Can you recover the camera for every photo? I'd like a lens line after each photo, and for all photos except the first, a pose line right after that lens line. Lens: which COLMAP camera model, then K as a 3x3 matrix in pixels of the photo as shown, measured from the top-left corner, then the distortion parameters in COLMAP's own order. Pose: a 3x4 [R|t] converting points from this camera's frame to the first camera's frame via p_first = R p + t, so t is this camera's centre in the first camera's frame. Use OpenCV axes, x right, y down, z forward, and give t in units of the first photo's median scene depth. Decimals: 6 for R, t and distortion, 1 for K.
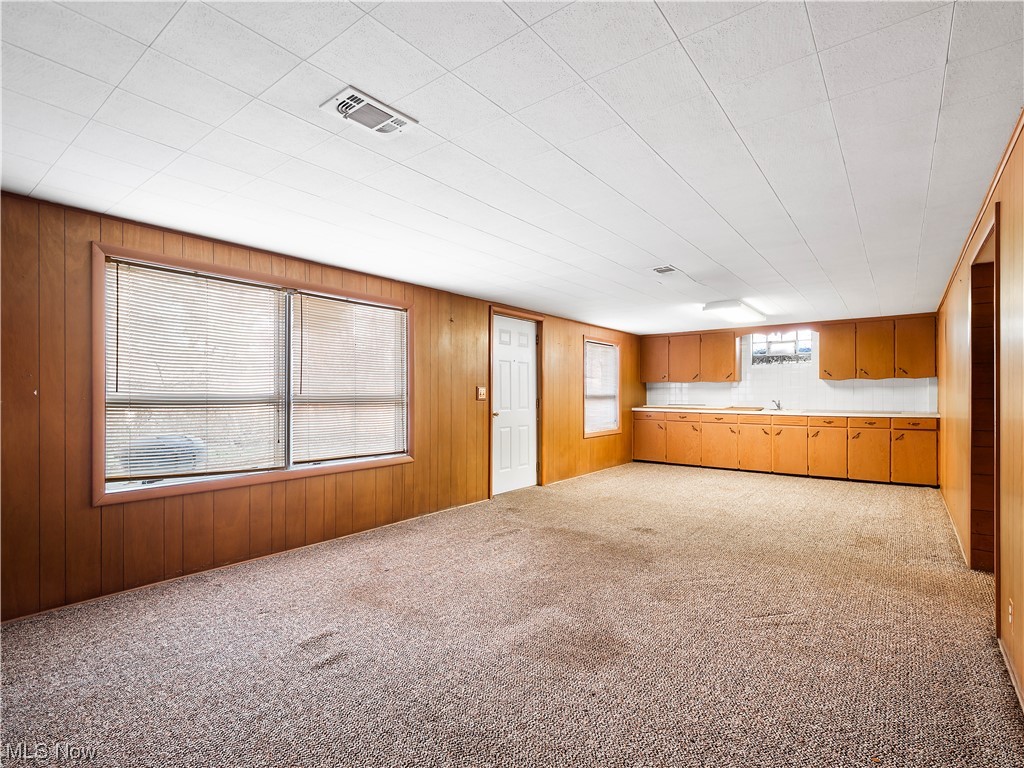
lens RADIAL K [[501.9, 0, 511.8], [0, 501.9, 394.8], [0, 0, 1]] dist [0.000701, 0.000160]
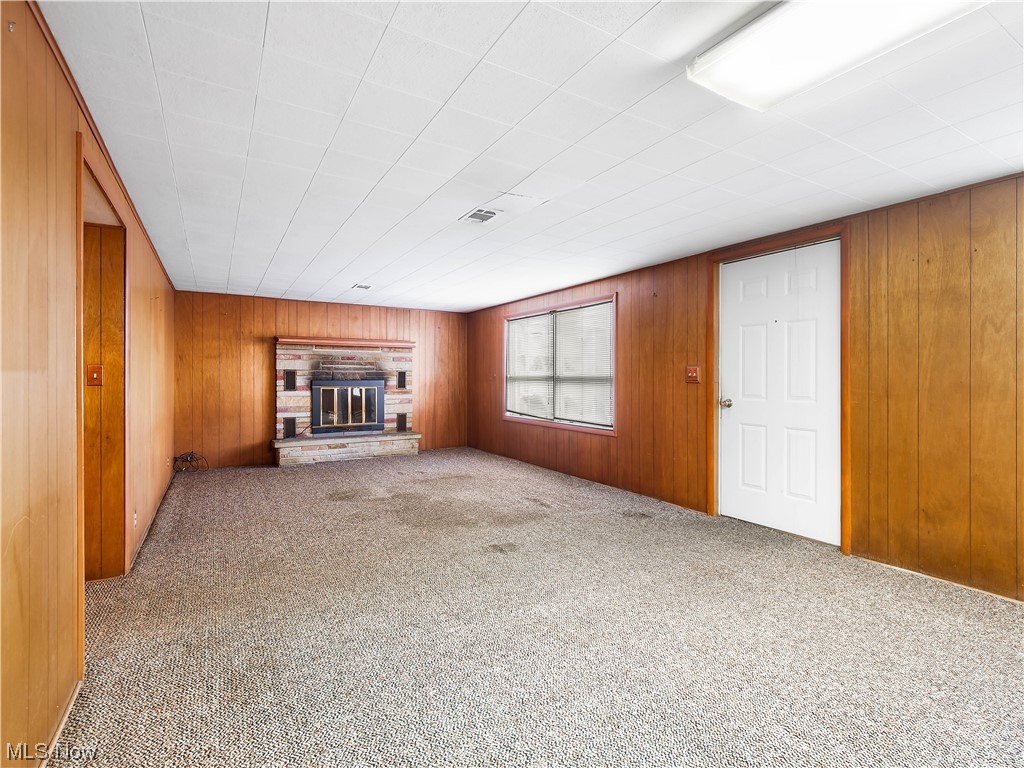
lens RADIAL K [[484.6, 0, 512.0], [0, 484.6, 384.0], [0, 0, 1]] dist [-0.000636, -0.000150]
pose [[-0.352928, 0.016043, -0.935513, 1.039463], [-0.000559, 0.999849, 0.017357, -0.000759], [0.935650, 0.006649, -0.352866, 1.375006]]
